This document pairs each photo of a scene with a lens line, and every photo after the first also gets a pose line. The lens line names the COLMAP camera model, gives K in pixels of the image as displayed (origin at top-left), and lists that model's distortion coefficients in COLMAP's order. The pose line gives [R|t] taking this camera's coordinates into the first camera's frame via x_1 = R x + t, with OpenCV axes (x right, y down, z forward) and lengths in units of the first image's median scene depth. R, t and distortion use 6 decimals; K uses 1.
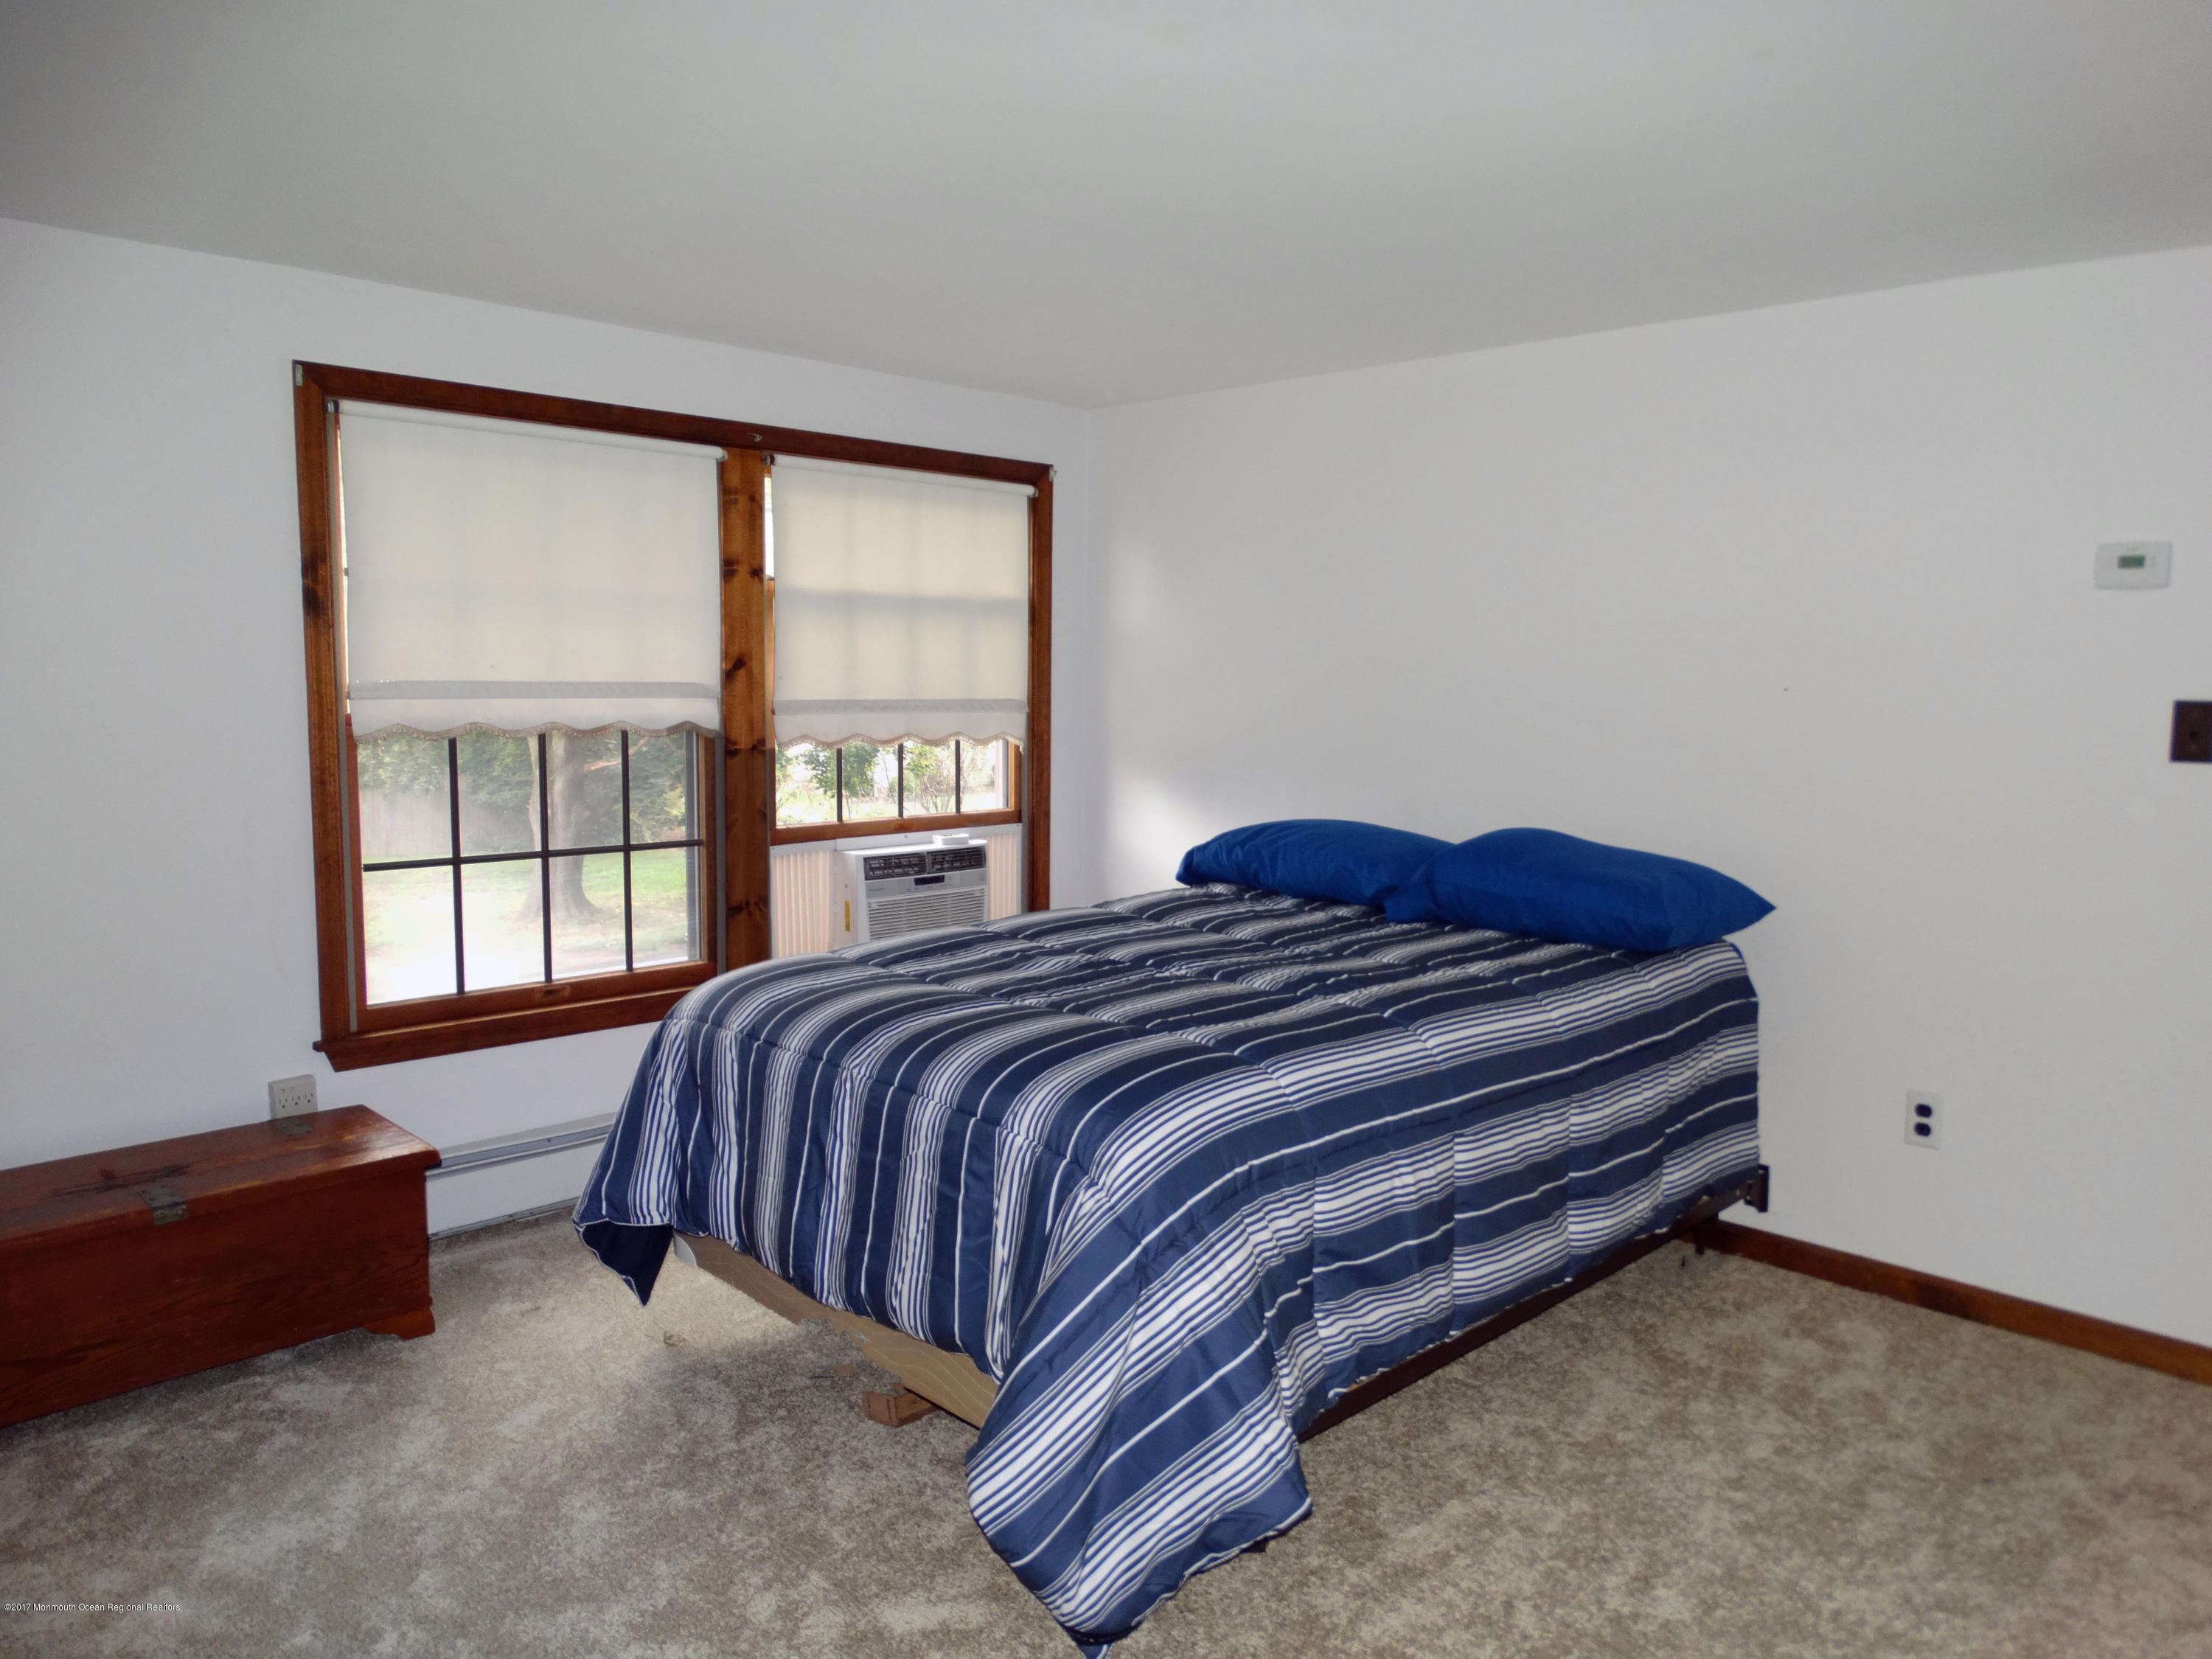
lens RADIAL K [[1545.3, 0, 1110.3], [0, 1545.3, 824.1], [0, 0, 1]] dist [-0.011730, -0.010728]
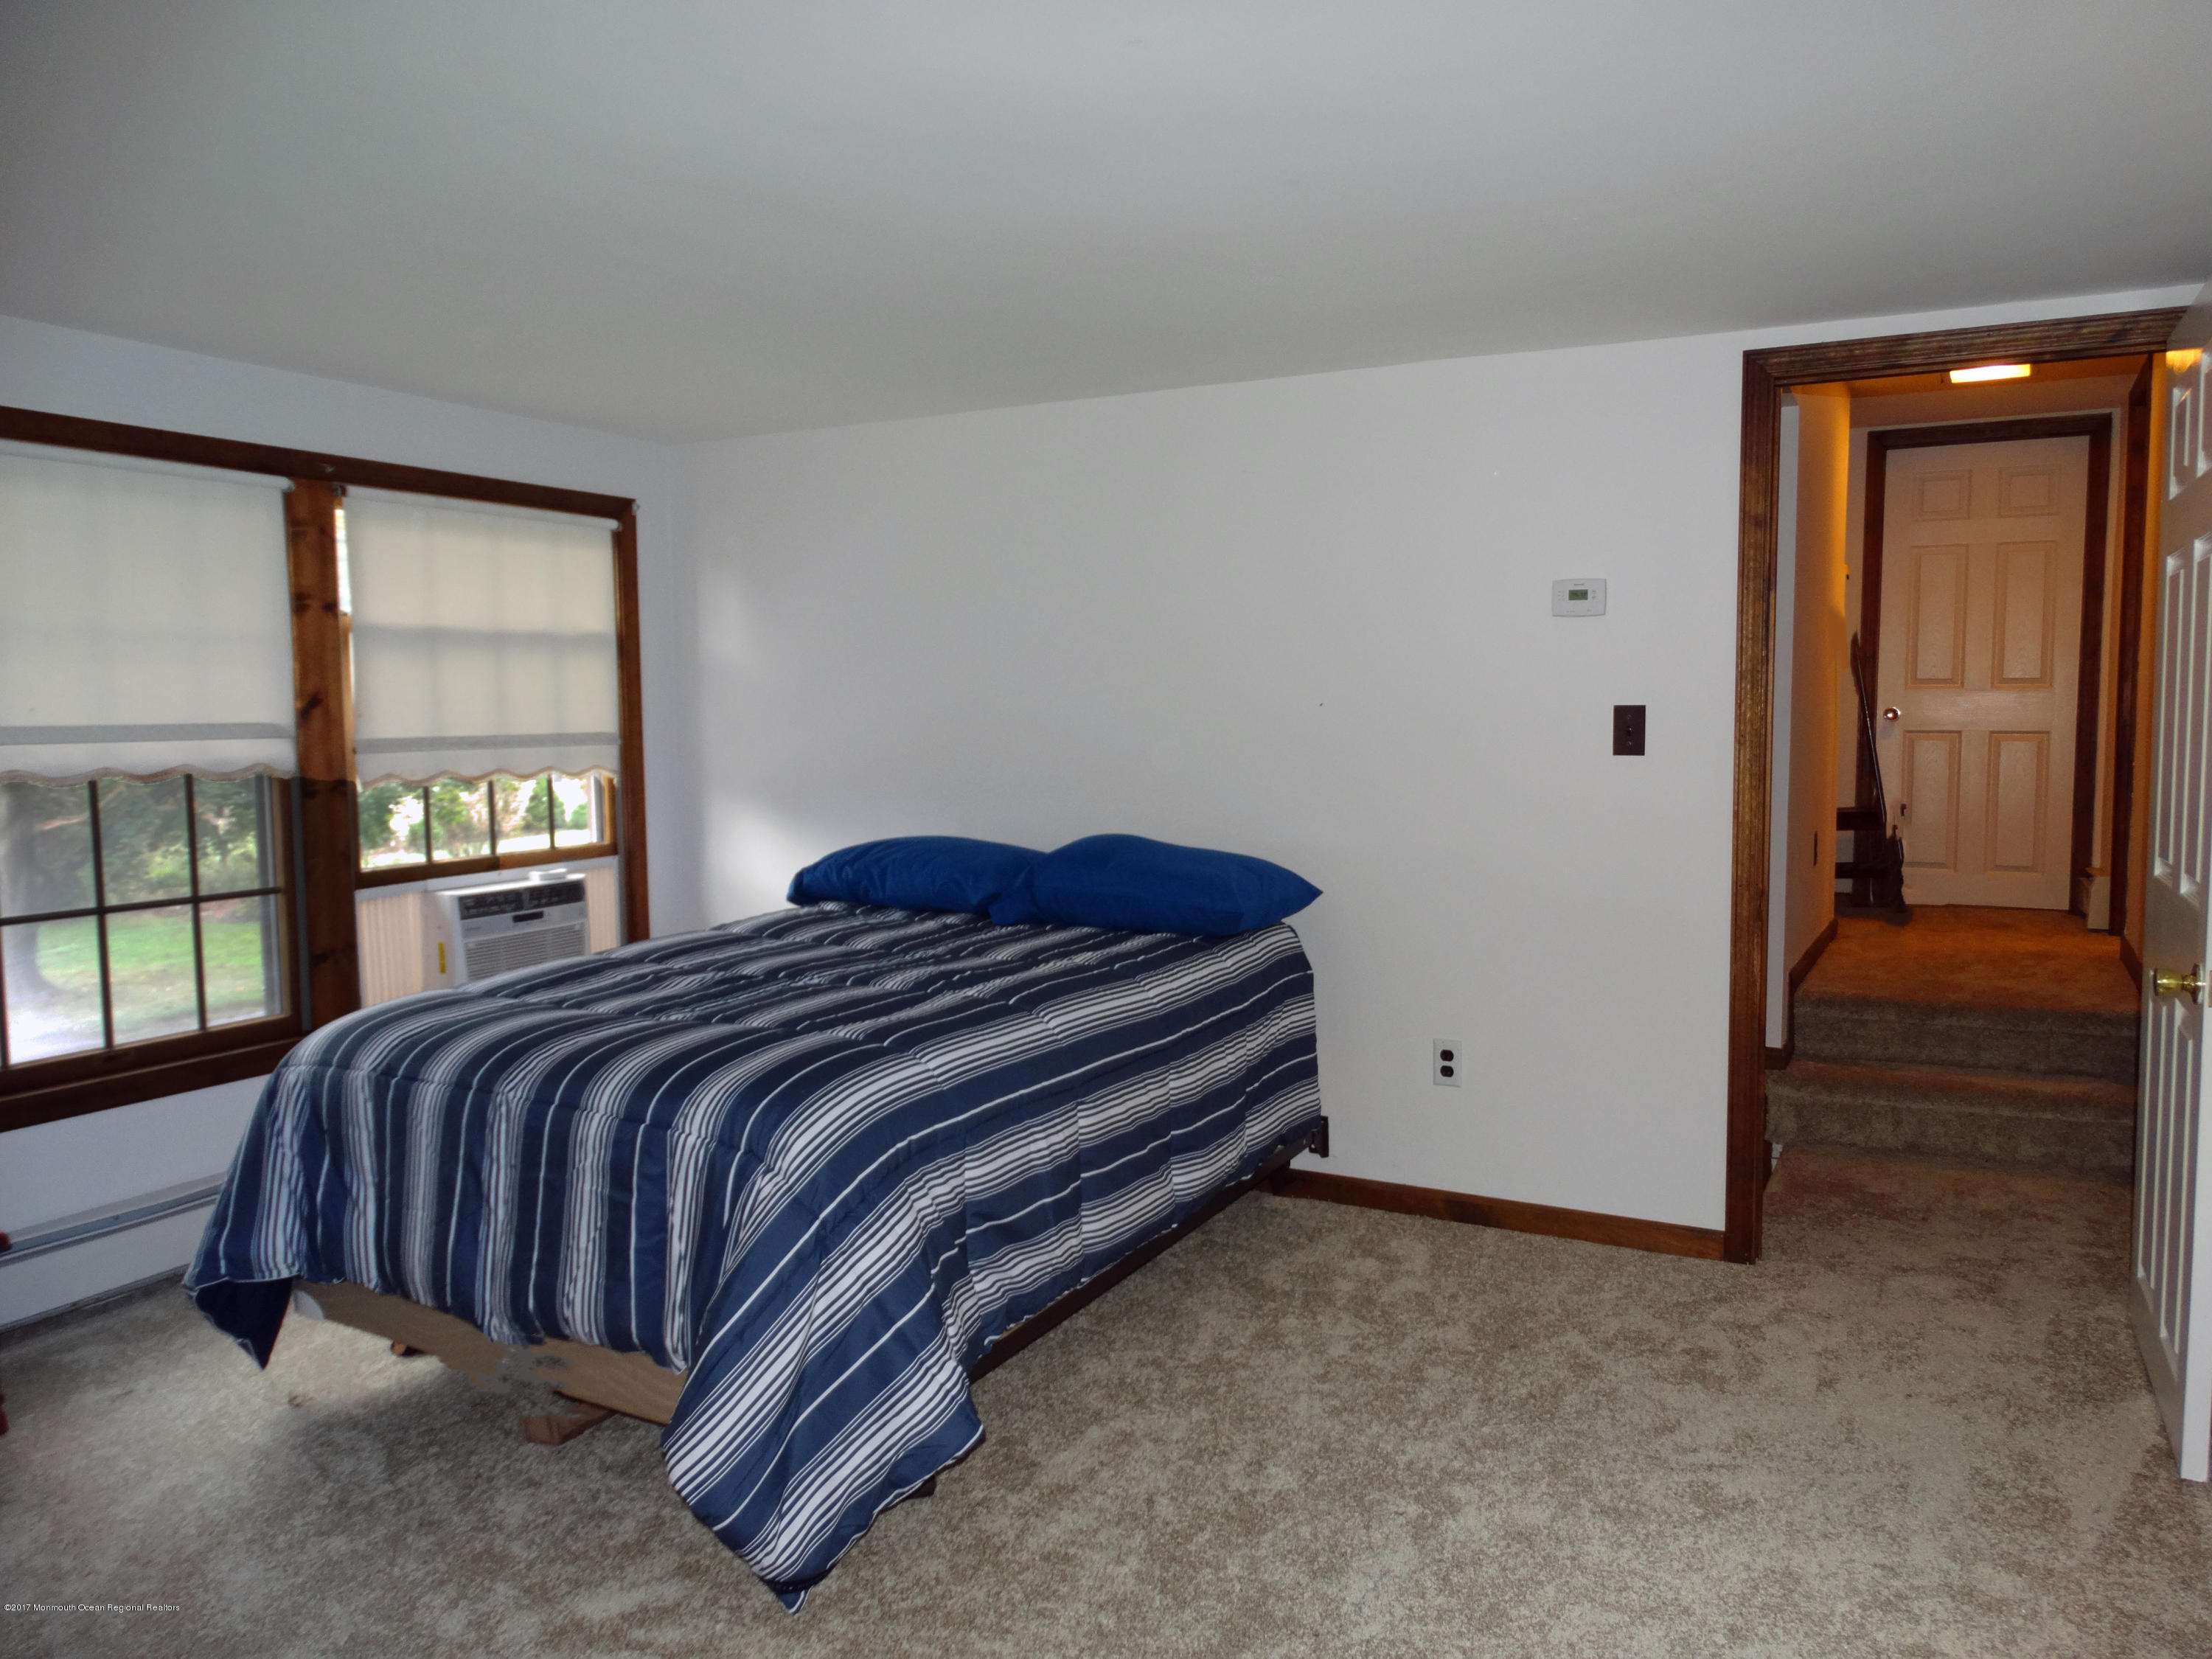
lens RADIAL K [[1545.3, 0, 1110.3], [0, 1545.3, 824.1], [0, 0, 1]] dist [-0.011730, -0.010728]
pose [[0.958291, -0.042839, 0.282567, -0.056115], [0.047944, 0.998788, -0.011173, 0.009413], [-0.281746, 0.024254, 0.959183, -0.084903]]
